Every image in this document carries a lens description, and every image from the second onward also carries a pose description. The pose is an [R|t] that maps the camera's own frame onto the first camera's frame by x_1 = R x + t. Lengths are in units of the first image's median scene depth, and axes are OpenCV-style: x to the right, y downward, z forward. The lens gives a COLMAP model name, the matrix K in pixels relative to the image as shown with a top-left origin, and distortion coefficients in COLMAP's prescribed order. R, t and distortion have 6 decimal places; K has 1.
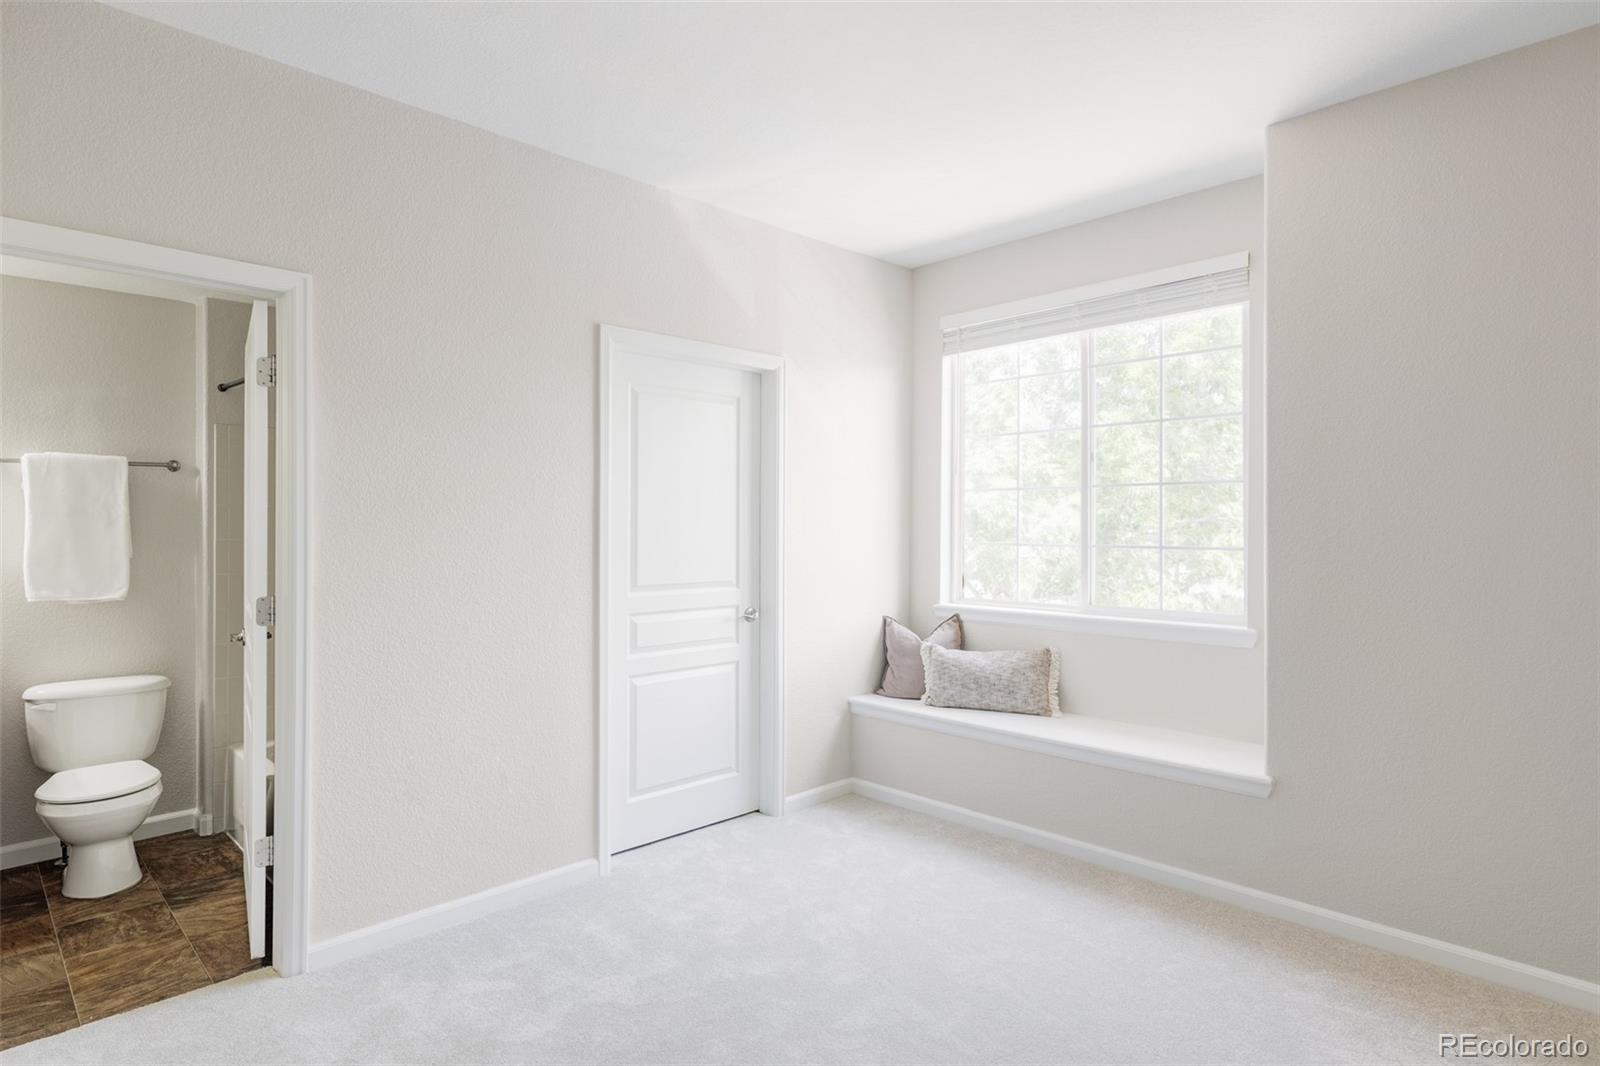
lens RADIAL K [[877.8, 0, 799.2], [0, 877.8, 520.0], [0, 0, 1]] dist [-0.000189, -0.000238]
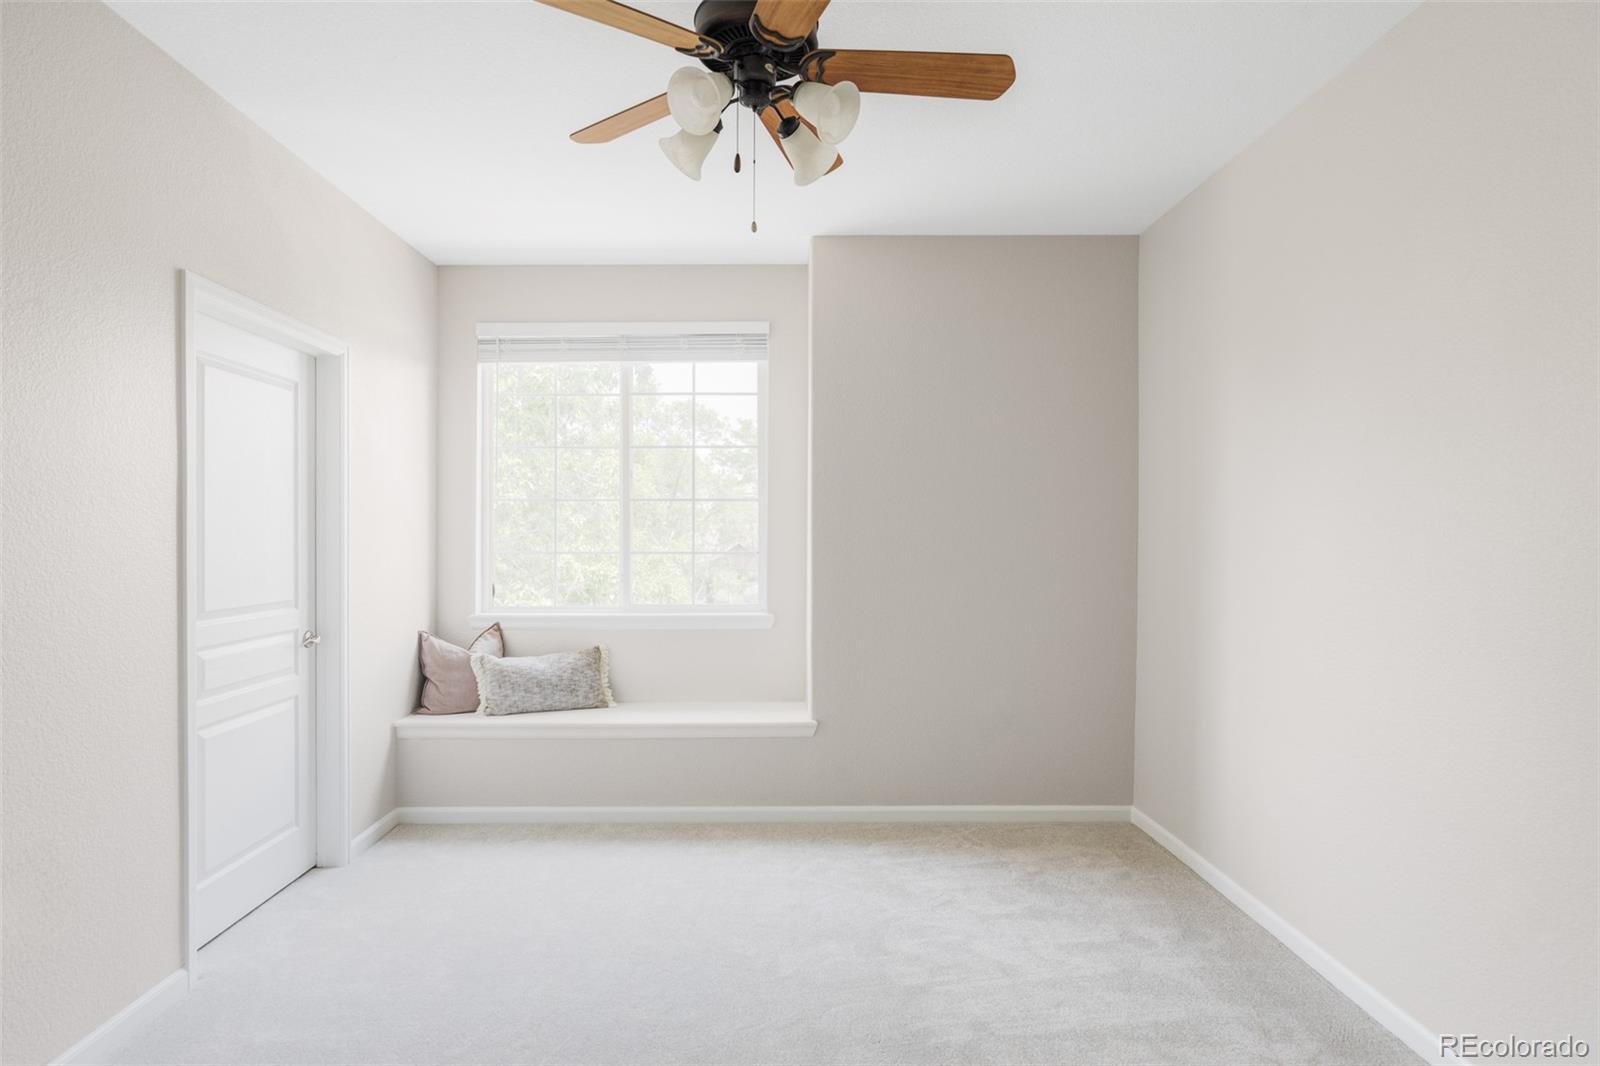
lens RADIAL K [[868.5, 0, 797.2], [0, 868.5, 539.8], [0, 0, 1]] dist [0.000184, -0.000365]
pose [[0.687817, -0.004500, 0.725871, -0.333368], [-0.003934, 0.999943, 0.009927, 0.001071], [-0.725874, -0.009684, 0.687760, 0.074256]]
